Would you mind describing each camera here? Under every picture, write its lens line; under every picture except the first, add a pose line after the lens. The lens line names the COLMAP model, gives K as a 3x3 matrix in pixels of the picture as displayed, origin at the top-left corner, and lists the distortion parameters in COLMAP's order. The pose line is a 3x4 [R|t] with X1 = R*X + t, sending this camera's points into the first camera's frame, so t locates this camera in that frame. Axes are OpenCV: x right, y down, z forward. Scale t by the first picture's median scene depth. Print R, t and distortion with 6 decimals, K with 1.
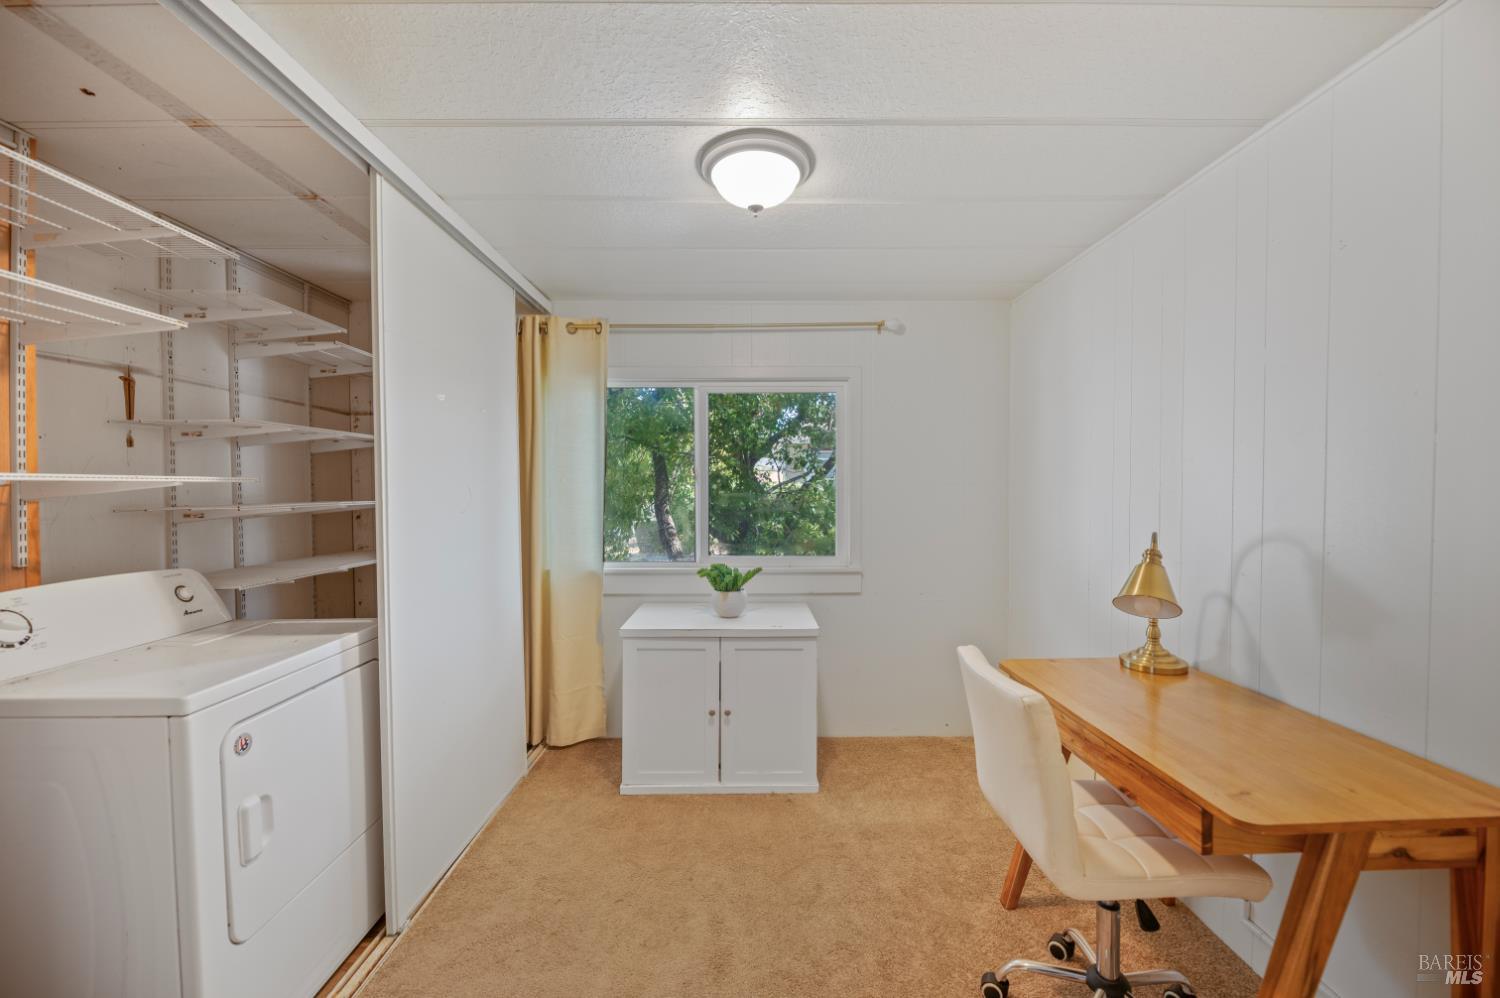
lens RADIAL K [[603.0, 0, 752.8], [0, 603.0, 500.5], [0, 0, 1]] dist [0.001463, -0.004123]
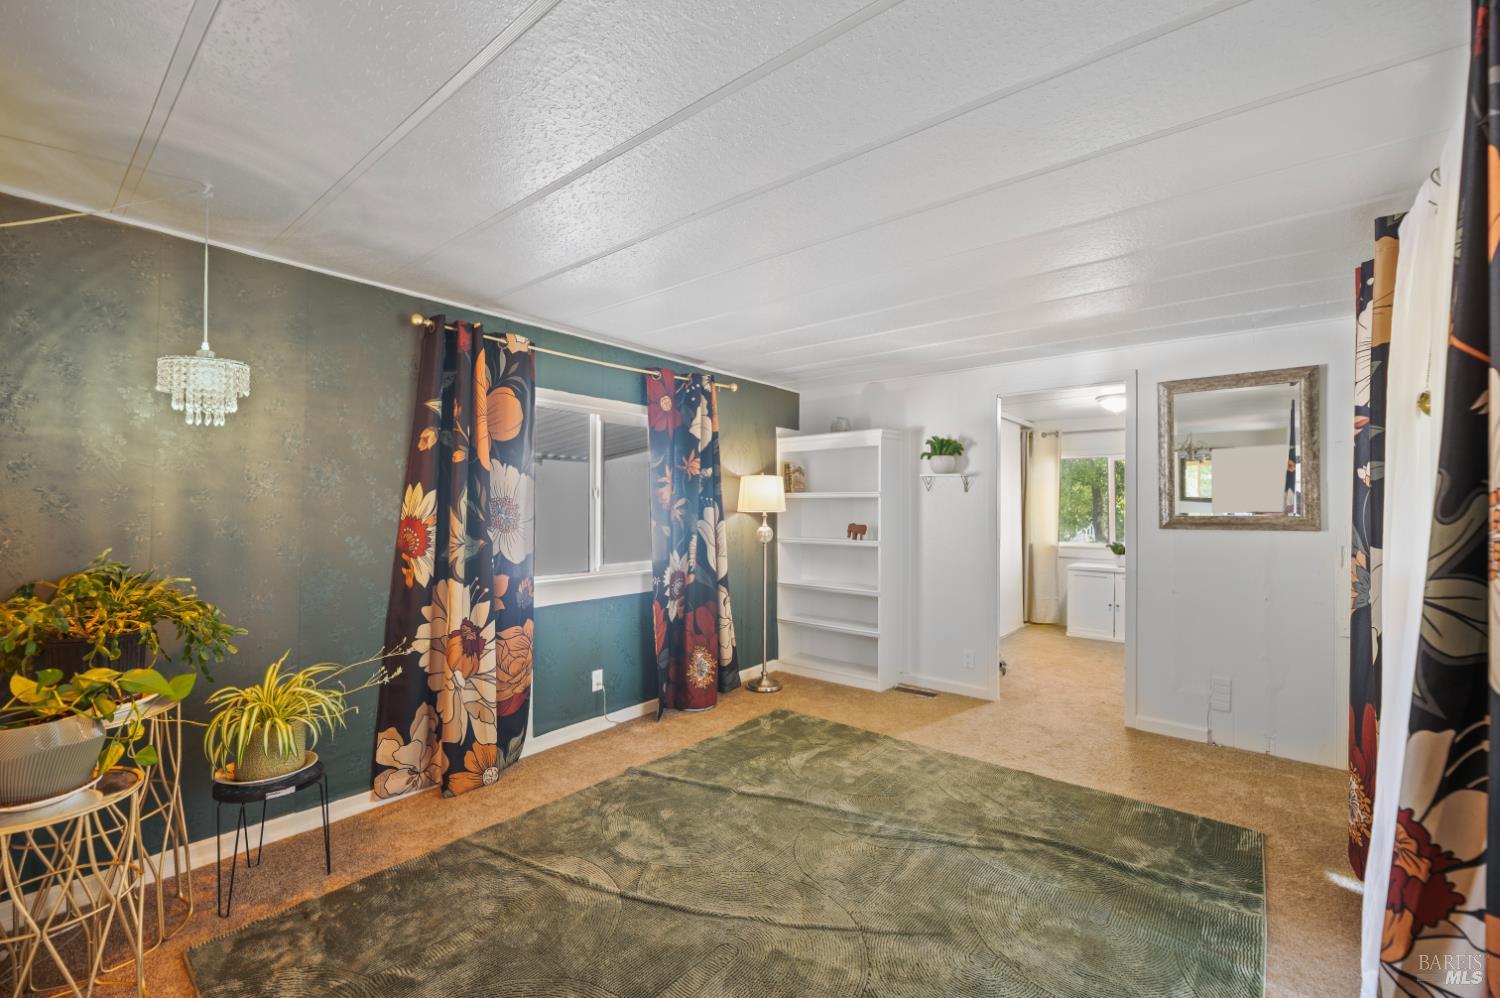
lens RADIAL K [[622.2, 0, 750.0], [0, 622.2, 499.0], [0, 0, 1]] dist [0.001227, 0.000046]
pose [[0.765889, -0.001327, -0.642972, 0.408448], [-0.021479, 0.999387, -0.027647, 0.045791], [0.642614, 0.034985, 0.765391, -1.720382]]
